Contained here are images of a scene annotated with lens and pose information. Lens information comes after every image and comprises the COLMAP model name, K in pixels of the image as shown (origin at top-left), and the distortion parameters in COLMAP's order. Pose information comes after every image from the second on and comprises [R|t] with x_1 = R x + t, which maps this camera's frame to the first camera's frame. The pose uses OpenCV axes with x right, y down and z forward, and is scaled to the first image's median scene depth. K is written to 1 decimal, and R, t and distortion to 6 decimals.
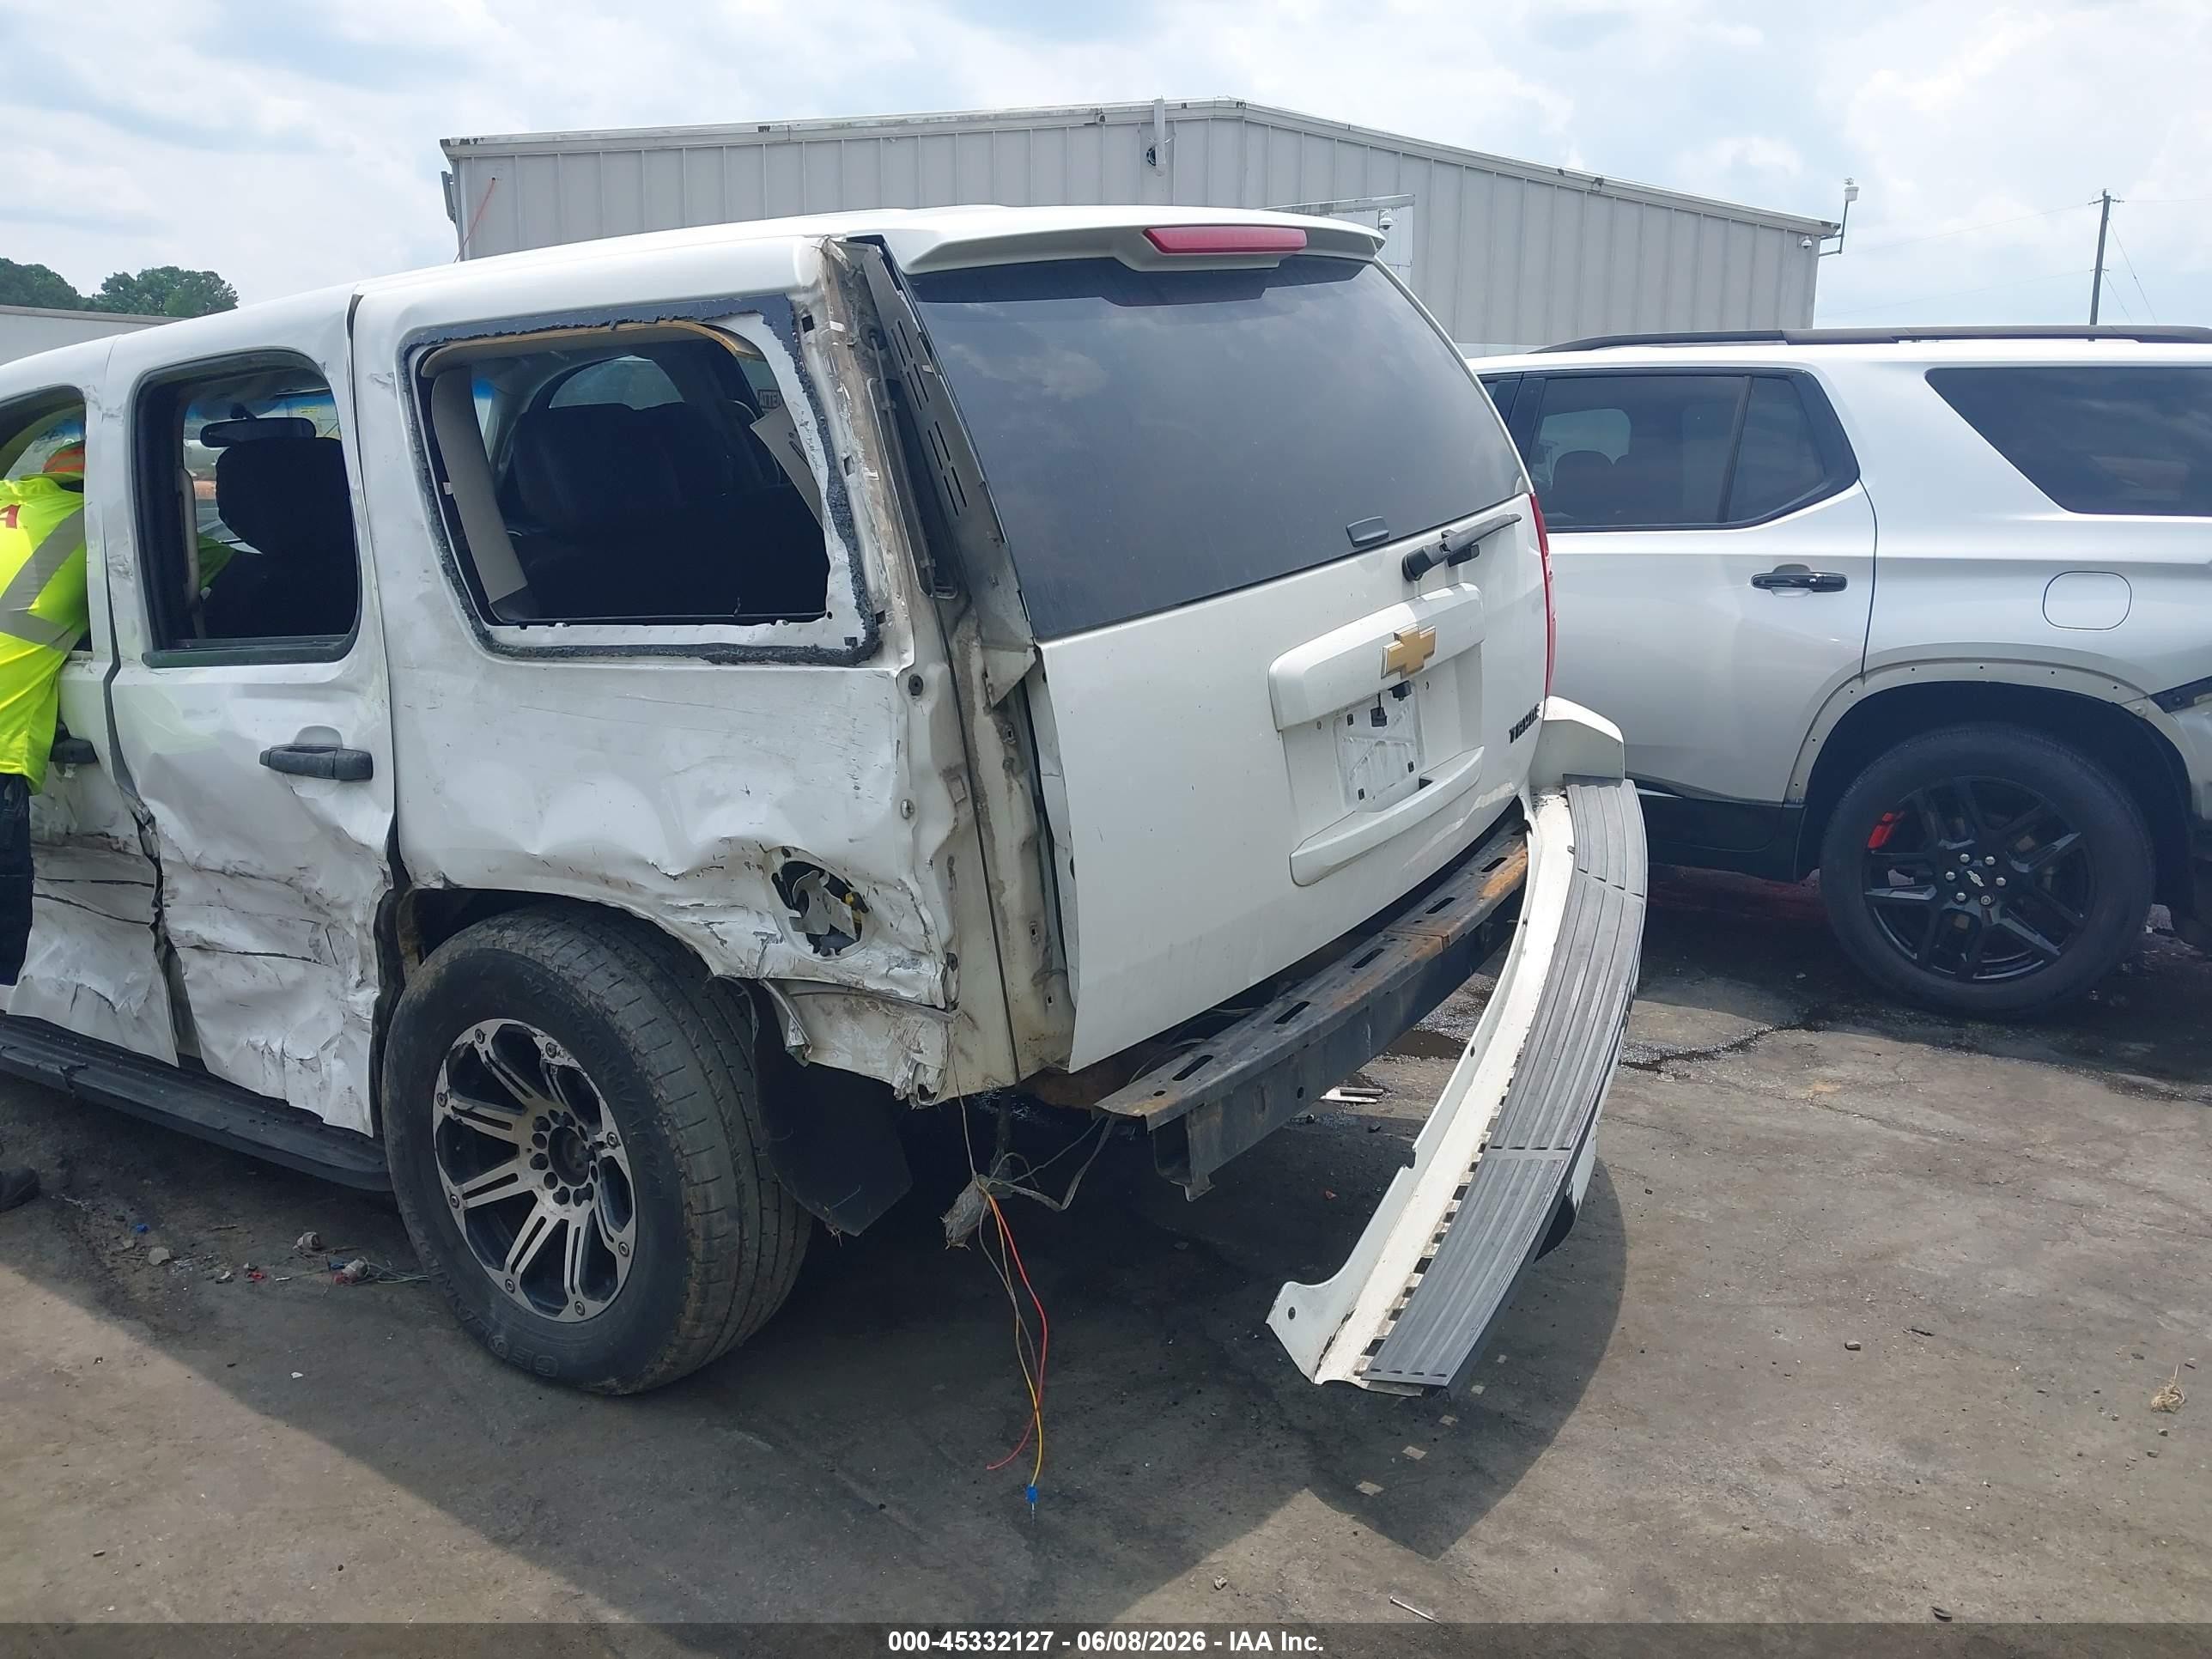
lens RADIAL K [[1761.8, 0, 1142.9], [0, 1761.8, 832.0], [0, 0, 1]] dist [0.029717, -0.047515]
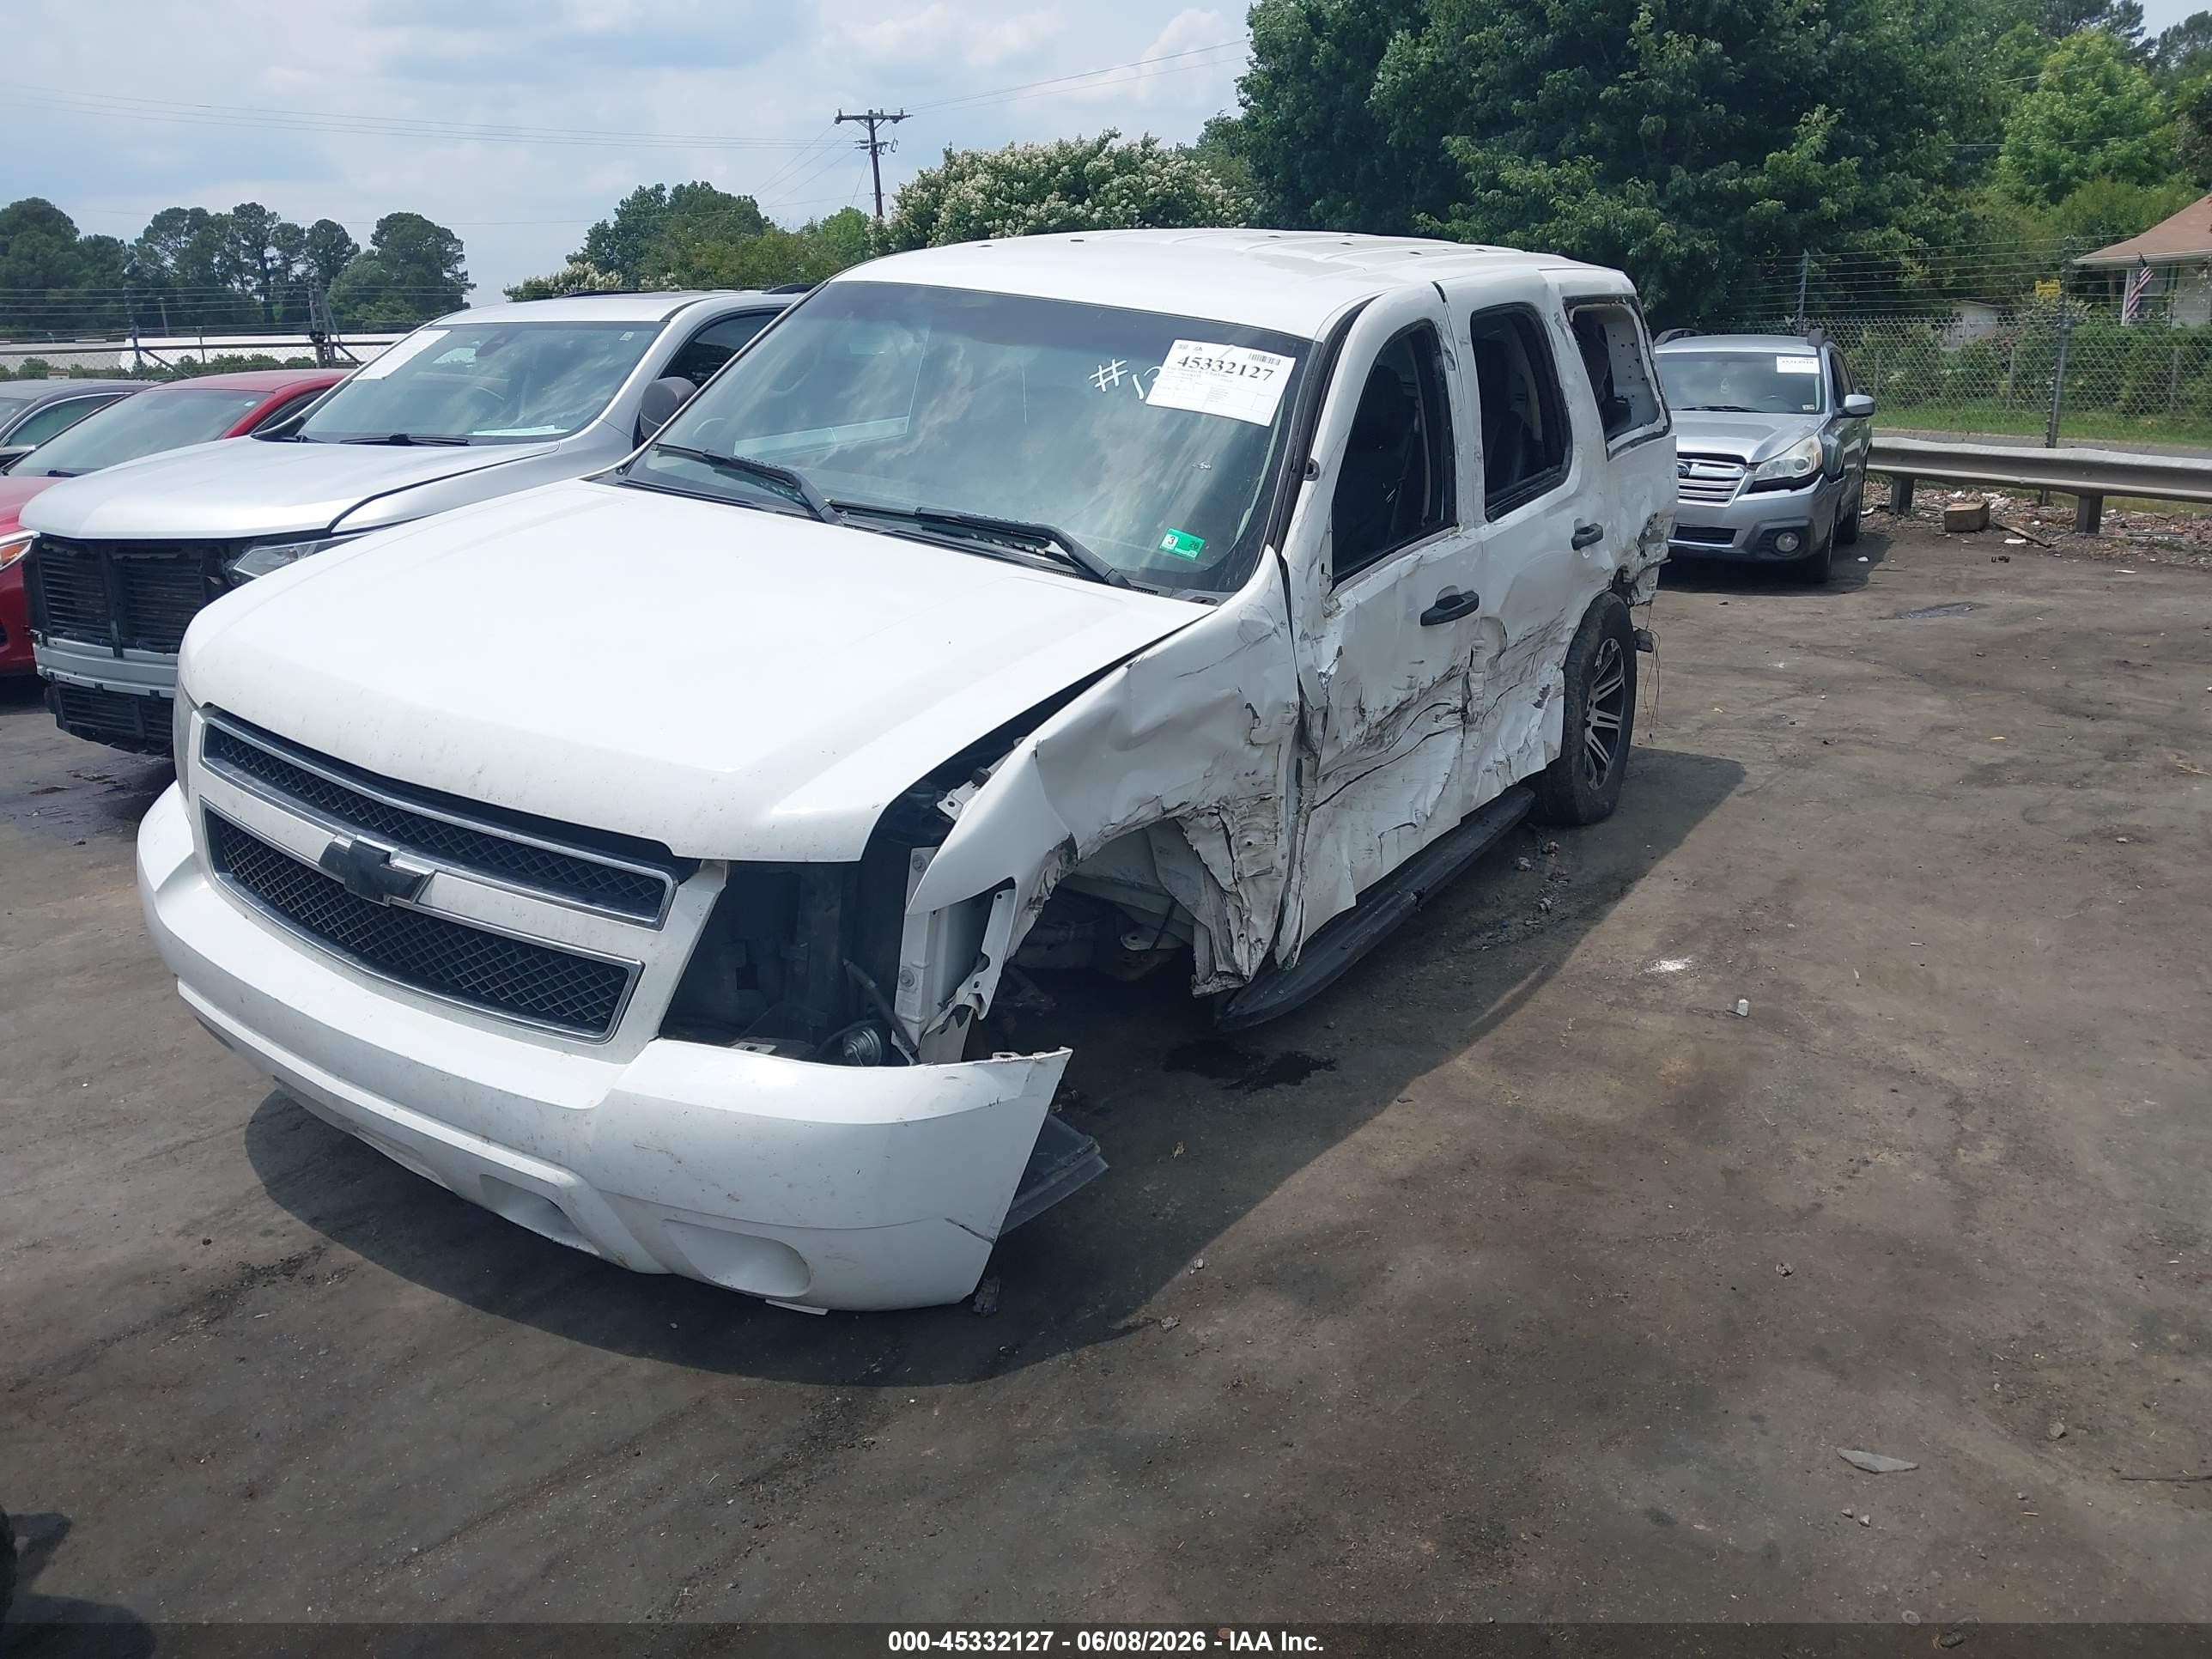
lens RADIAL K [[1770.6, 0, 1122.2], [0, 1770.6, 842.6], [0, 0, 1]] dist [0.028515, -0.029928]
pose [[-0.071337, -0.270614, 0.960041, -2.452763], [0.229093, 0.932317, 0.279823, -0.395615], [-0.970787, 0.239901, -0.004513, 1.673674]]
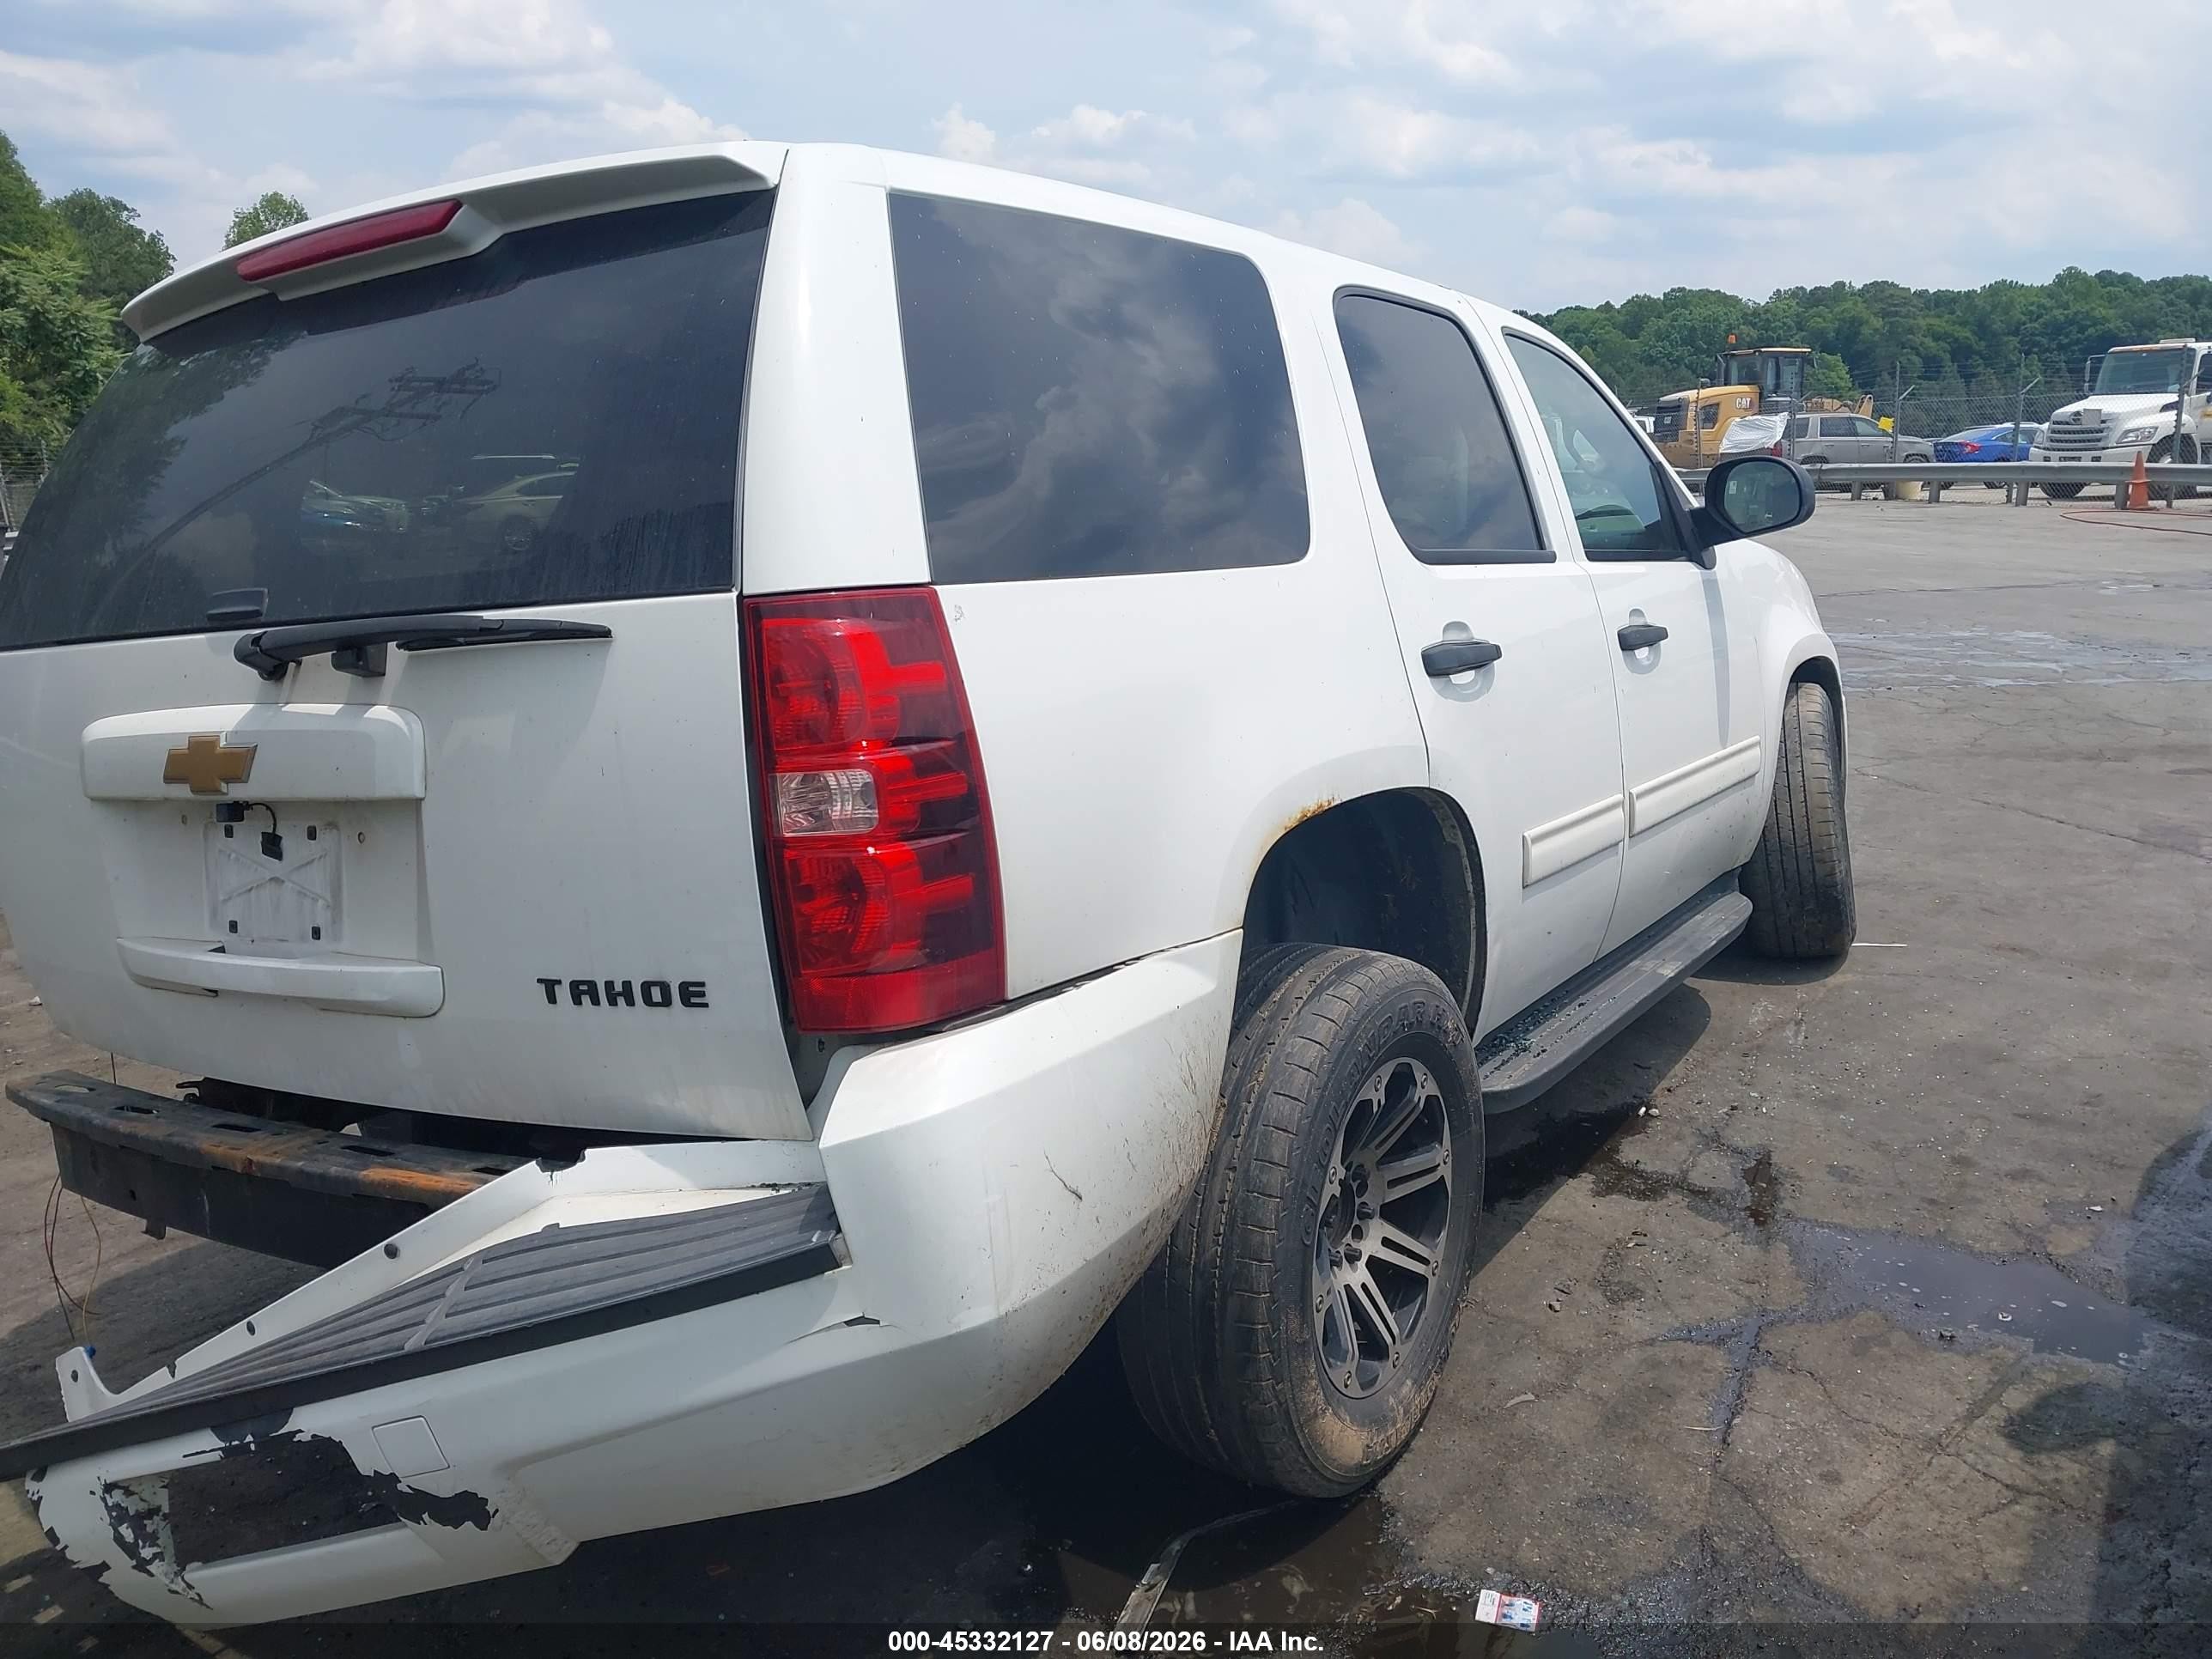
lens RADIAL K [[1772.5, 0, 1142.2], [0, 1772.5, 820.1], [0, 0, 1]] dist [0.029295, -0.015455]
pose [[0.038890, 0.214101, -0.976037, 0.960025], [-0.200465, 0.958590, 0.202286, -0.328286], [0.978929, 0.187794, 0.080199, 1.388595]]
